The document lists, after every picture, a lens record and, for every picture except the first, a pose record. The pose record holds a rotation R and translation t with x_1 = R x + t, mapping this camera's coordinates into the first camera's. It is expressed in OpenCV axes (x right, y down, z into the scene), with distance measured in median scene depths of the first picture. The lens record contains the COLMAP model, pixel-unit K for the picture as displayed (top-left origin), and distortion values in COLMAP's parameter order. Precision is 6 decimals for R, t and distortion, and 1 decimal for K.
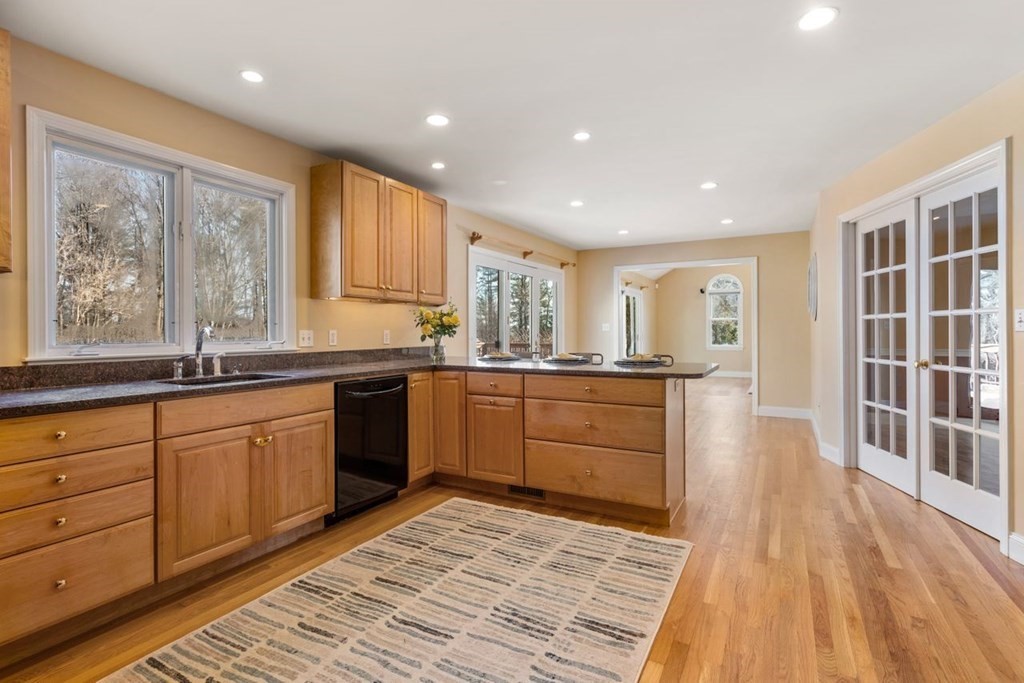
lens RADIAL K [[499.8, 0, 509.0], [0, 499.8, 332.0], [0, 0, 1]] dist [-0.004378, 0.000558]
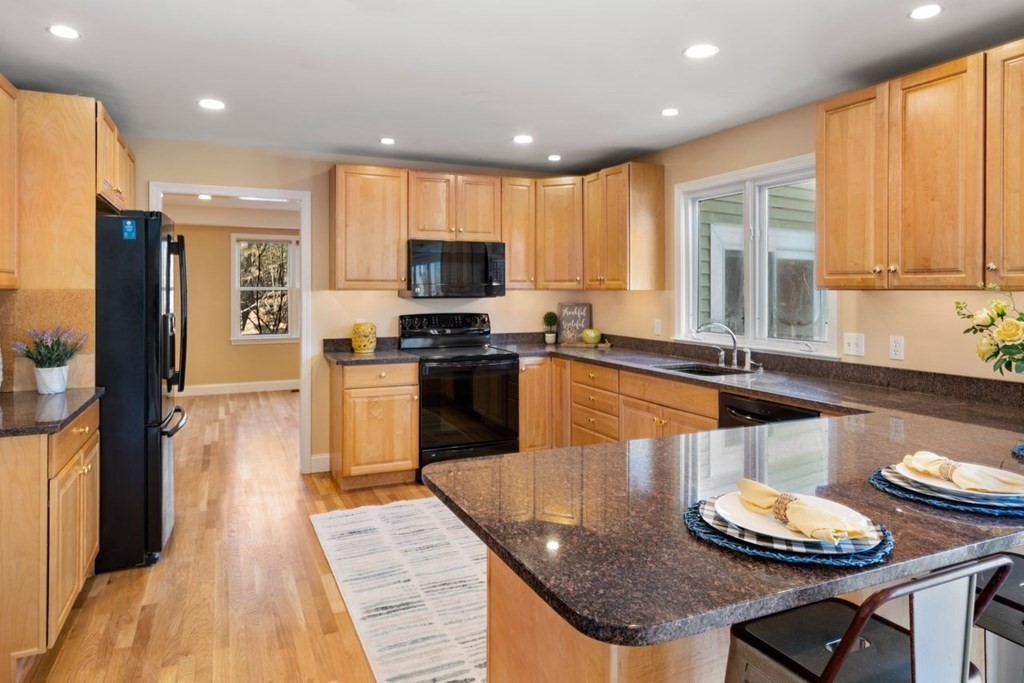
lens RADIAL K [[625.6, 0, 505.0], [0, 625.6, 286.9], [0, 0, 1]] dist [0.006105, -0.001344]
pose [[-0.600188, -0.004553, -0.799846, 0.890488], [-0.002498, 0.999990, -0.003818, -0.091892], [0.799855, -0.000293, -0.600193, 1.554921]]
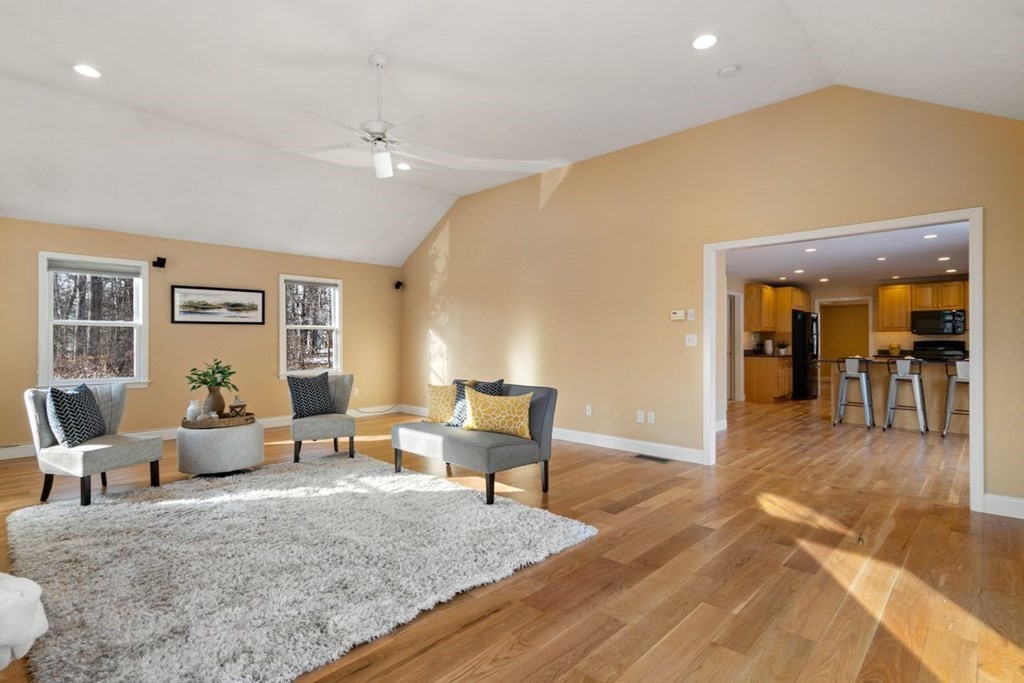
lens RADIAL K [[499.8, 0, 514.5], [0, 499.8, 342.1], [0, 0, 1]] dist [-0.004378, 0.000558]
pose [[-0.964147, 0.001929, 0.265363, 1.511076], [0.003436, 0.999981, 0.005214, -0.032839], [-0.265348, 0.005939, -0.964134, 4.775829]]
